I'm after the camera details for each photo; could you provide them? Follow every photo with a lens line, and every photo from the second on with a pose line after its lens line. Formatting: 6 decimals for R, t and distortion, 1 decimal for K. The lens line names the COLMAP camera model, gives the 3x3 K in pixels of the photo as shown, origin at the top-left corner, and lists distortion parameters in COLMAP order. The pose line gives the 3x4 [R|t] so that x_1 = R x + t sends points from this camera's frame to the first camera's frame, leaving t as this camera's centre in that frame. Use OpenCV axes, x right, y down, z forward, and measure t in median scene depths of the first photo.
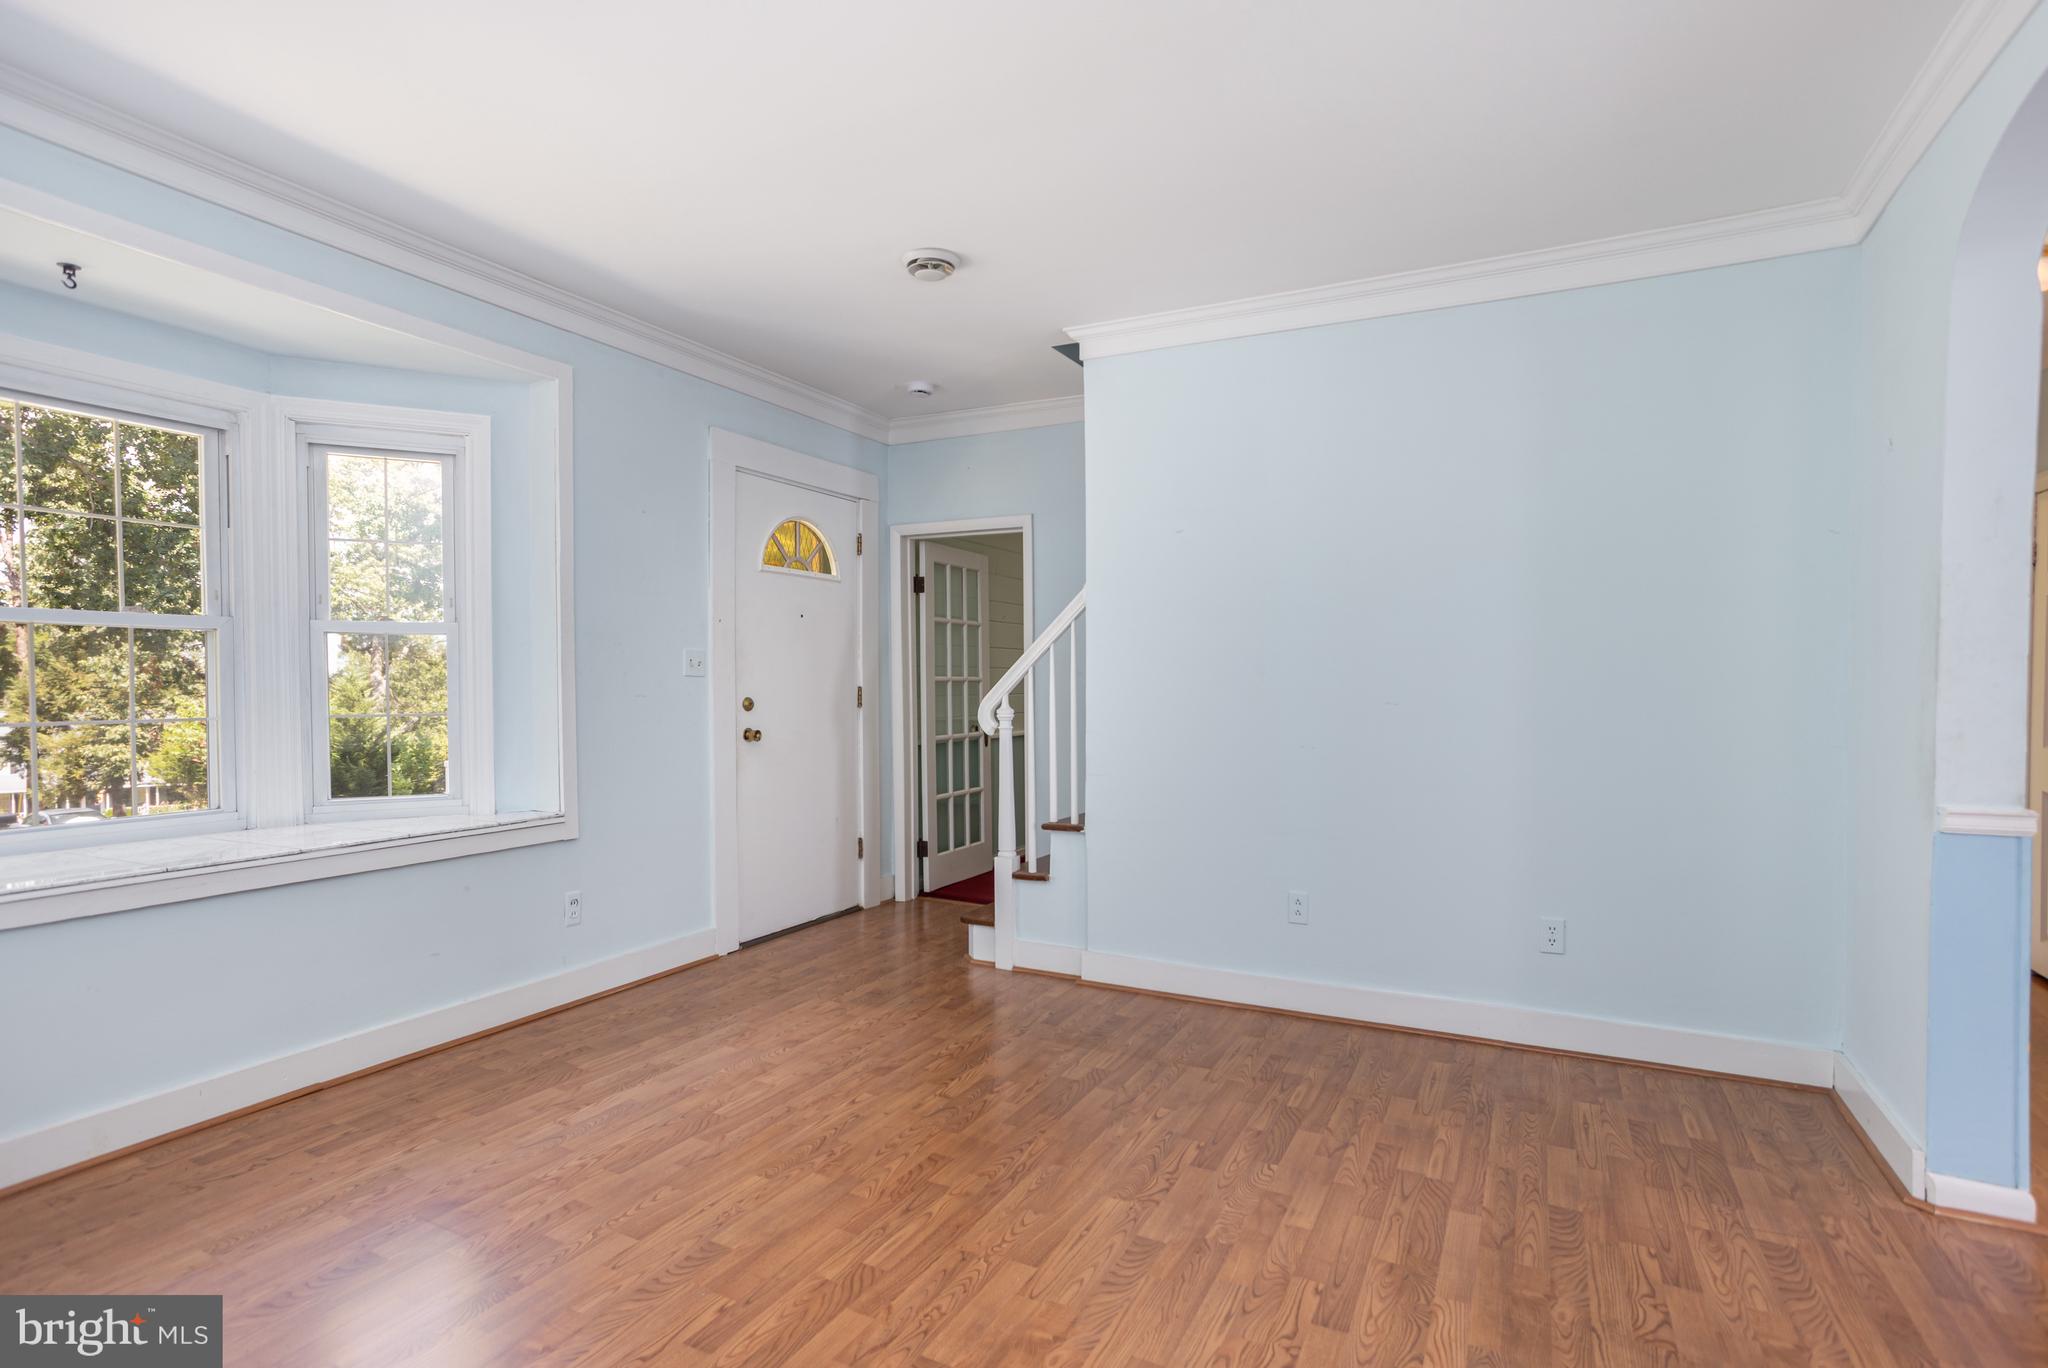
lens RADIAL K [[993.4, 0, 1043.3], [0, 993.4, 691.5], [0, 0, 1]] dist [-0.050941, 0.034968]
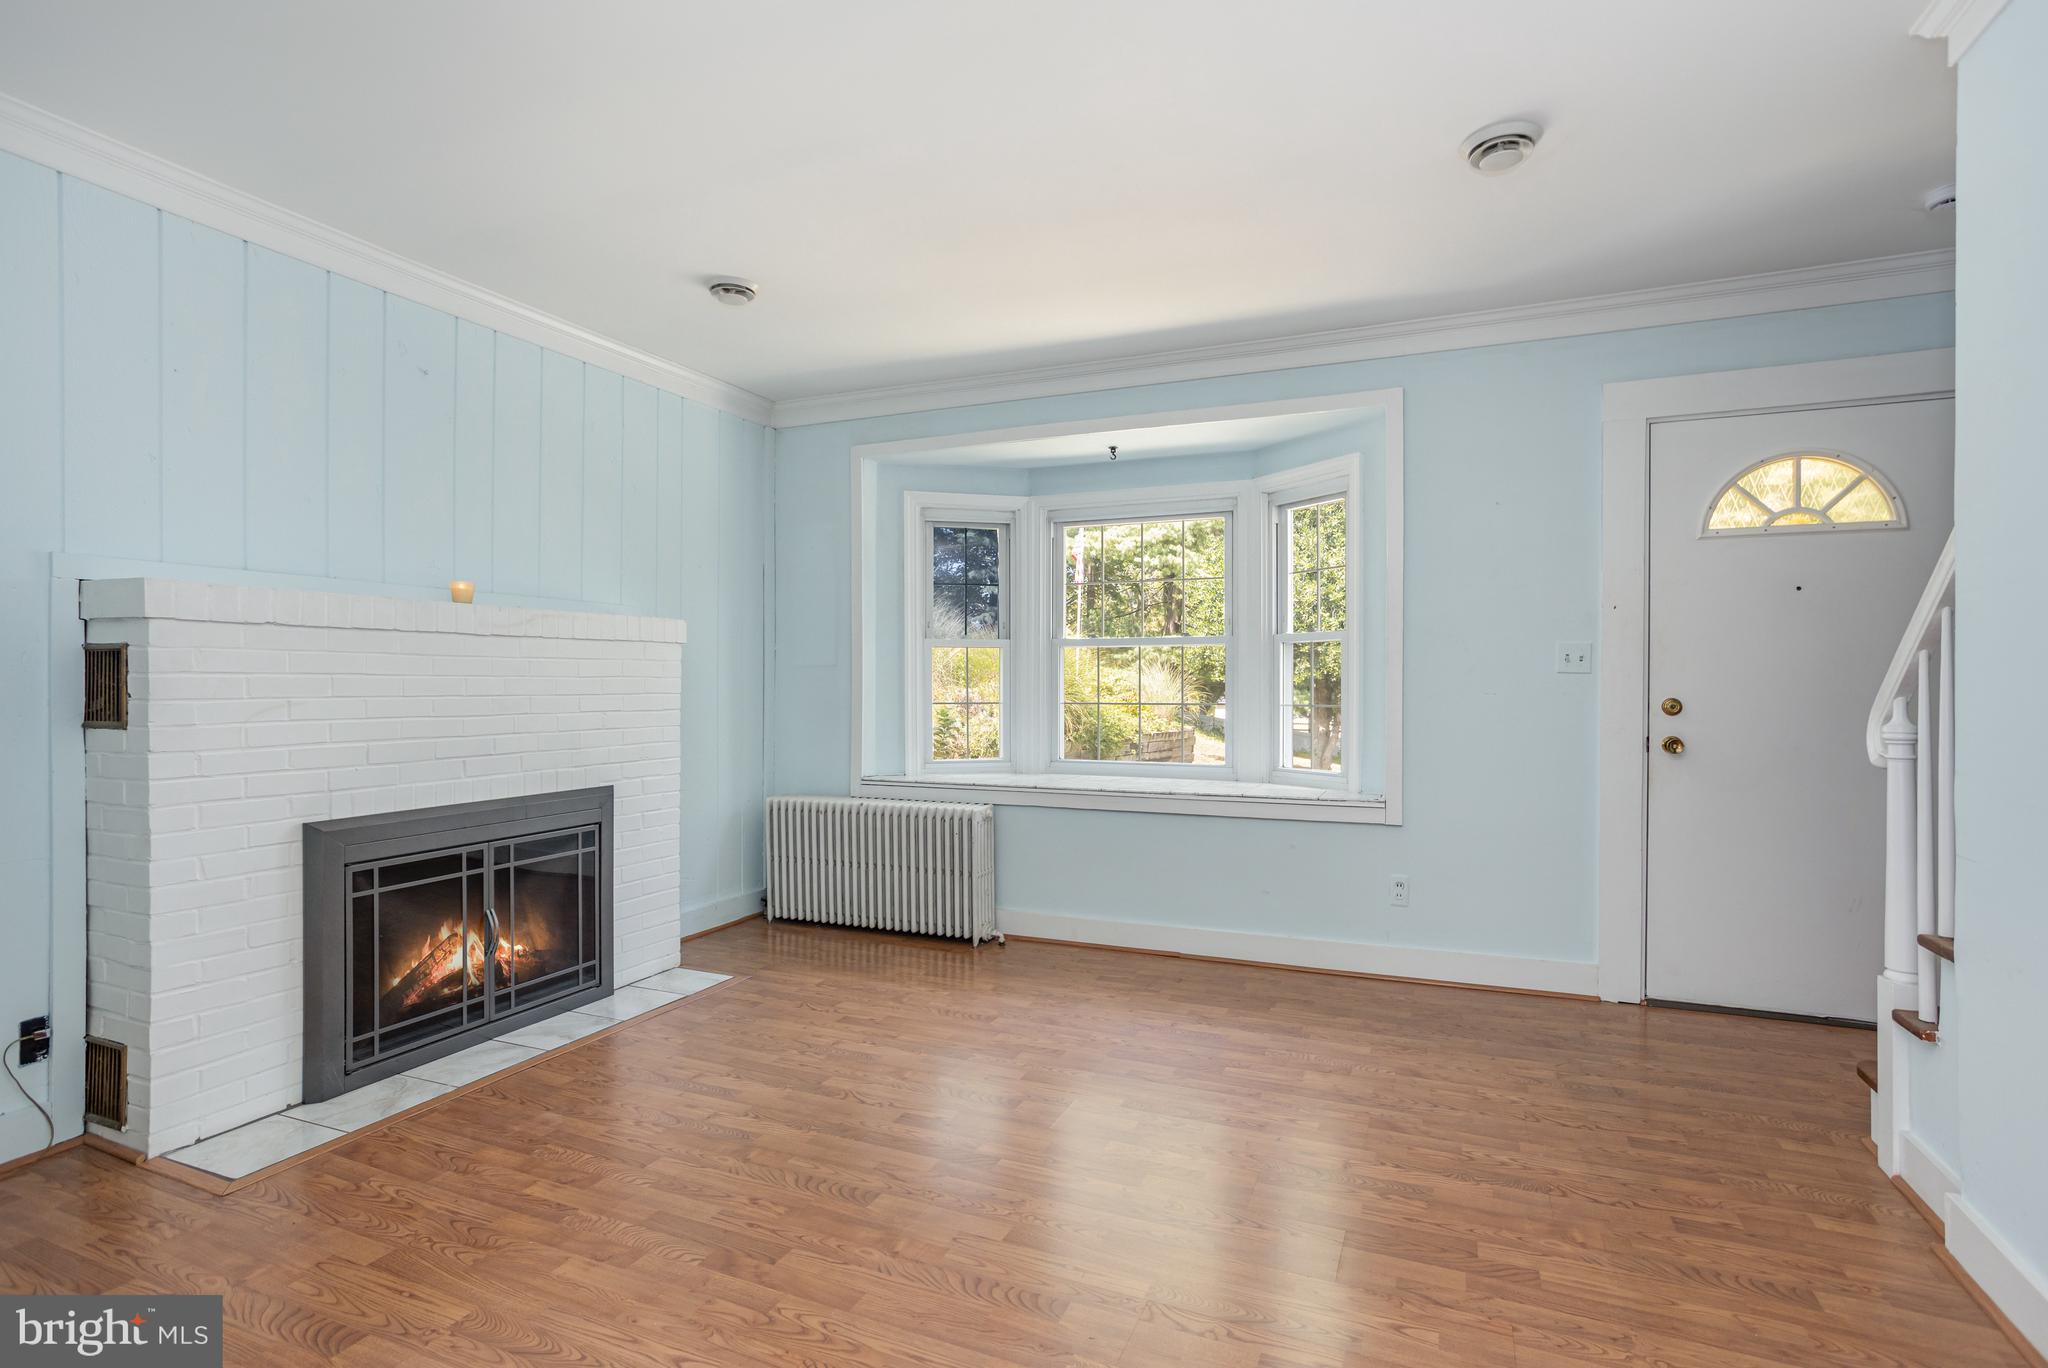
lens RADIAL K [[993.4, 0, 1043.3], [0, 993.4, 691.5], [0, 0, 1]] dist [-0.050941, 0.034968]
pose [[0.068696, 0.005344, -0.997623, 0.791601], [-0.009635, 0.999943, 0.004693, 0.002549], [0.997591, 0.009289, 0.068743, 0.748302]]
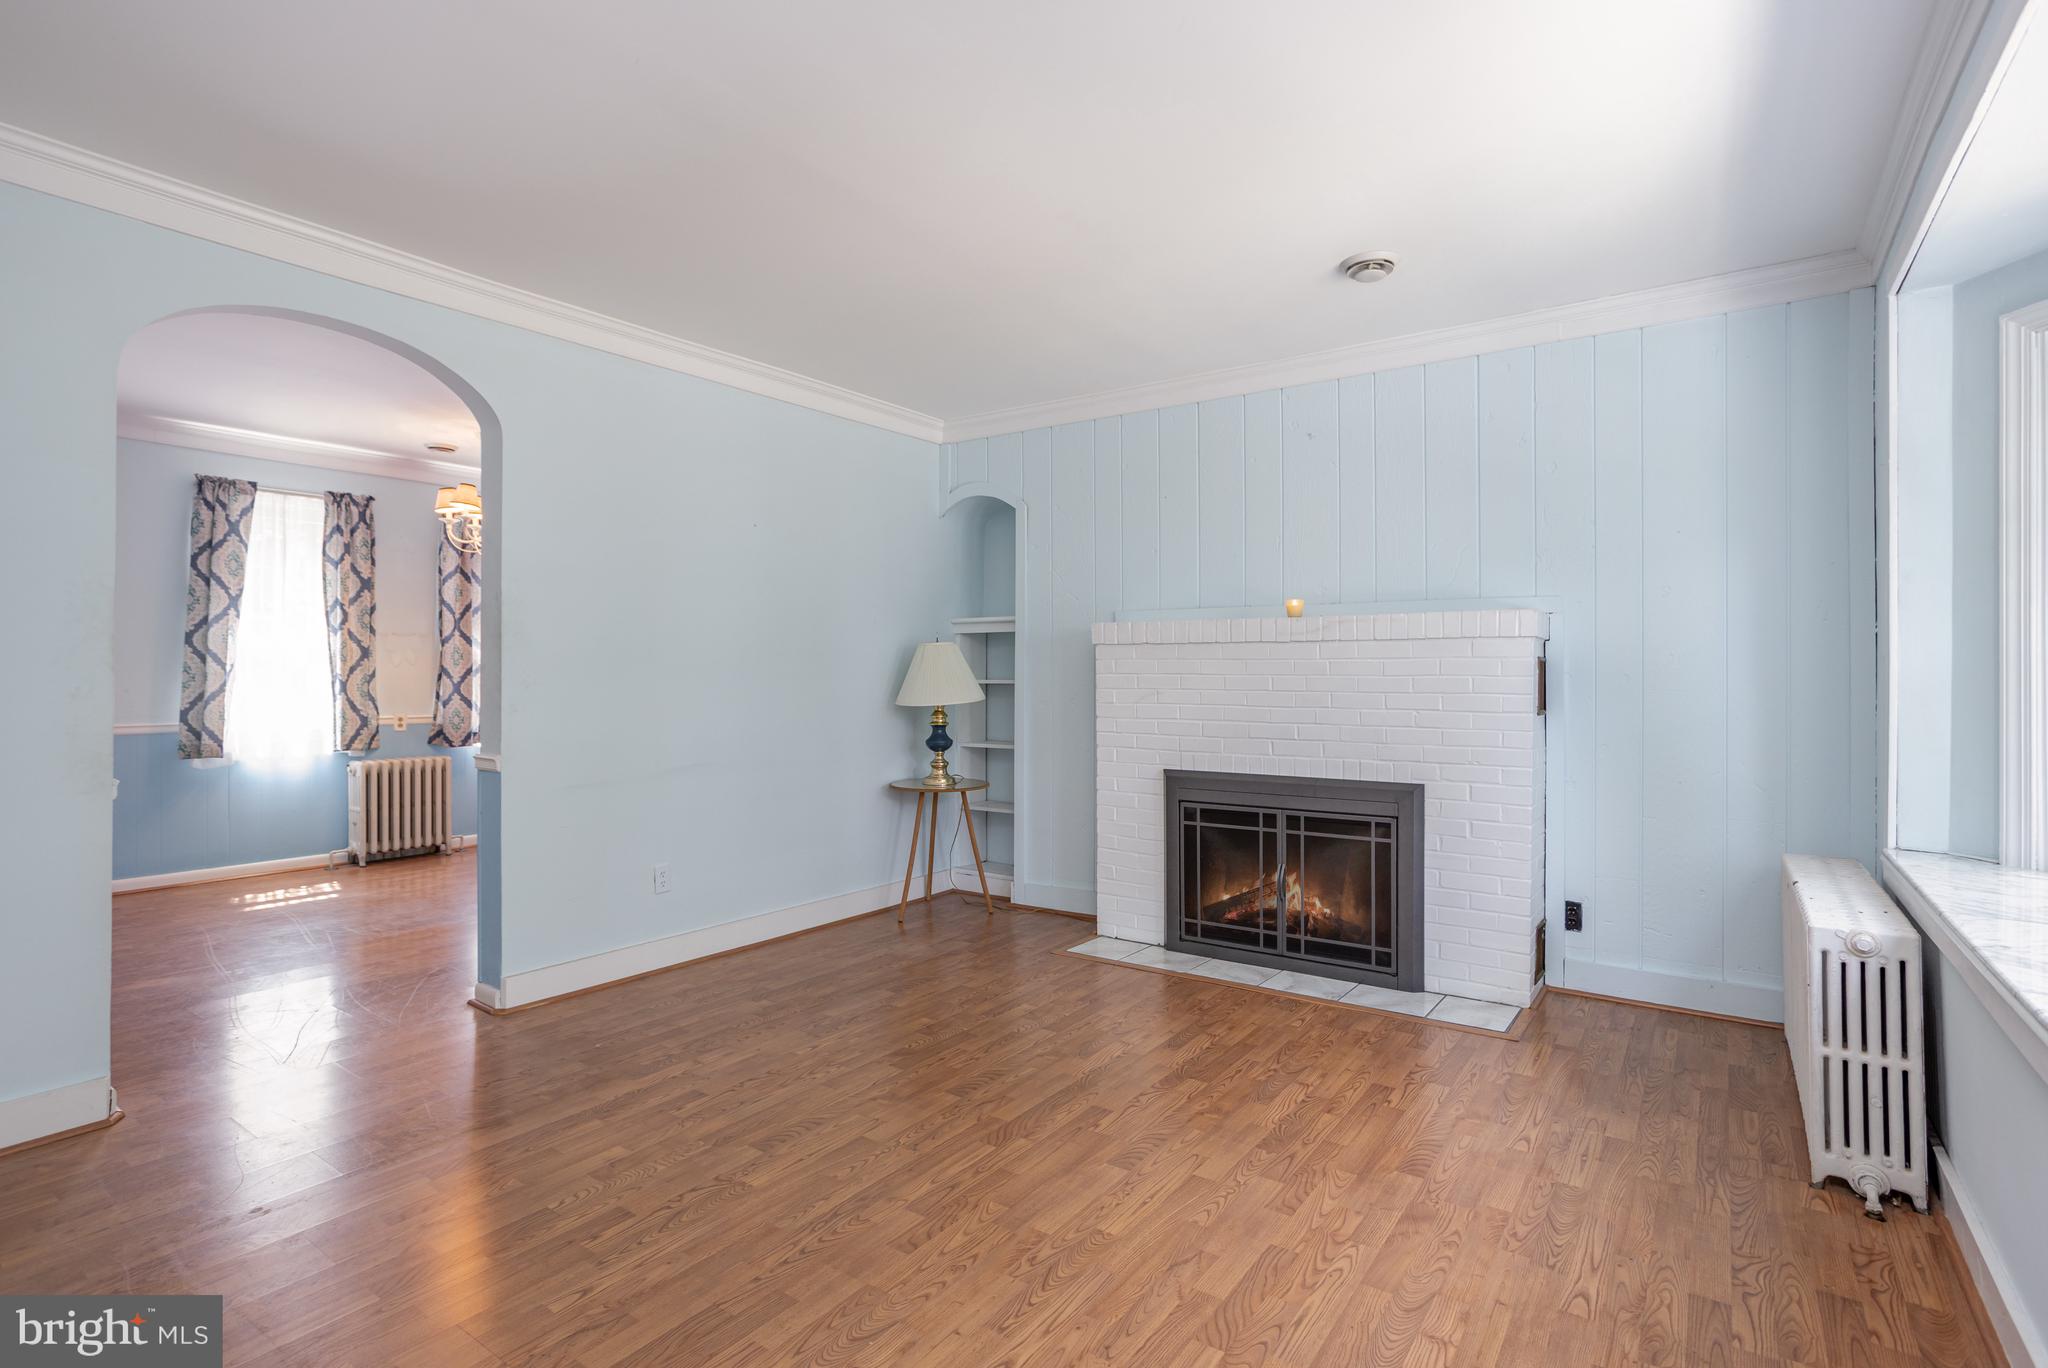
lens RADIAL K [[1008.1, 0, 1020.9], [0, 1008.1, 663.5], [0, 0, 1]] dist [-0.049751, 0.035520]
pose [[-0.986336, 0.000035, 0.164747, -0.327291], [-0.000571, 0.999993, -0.003631, -0.016699], [-0.164746, -0.003675, -0.986329, 1.736653]]
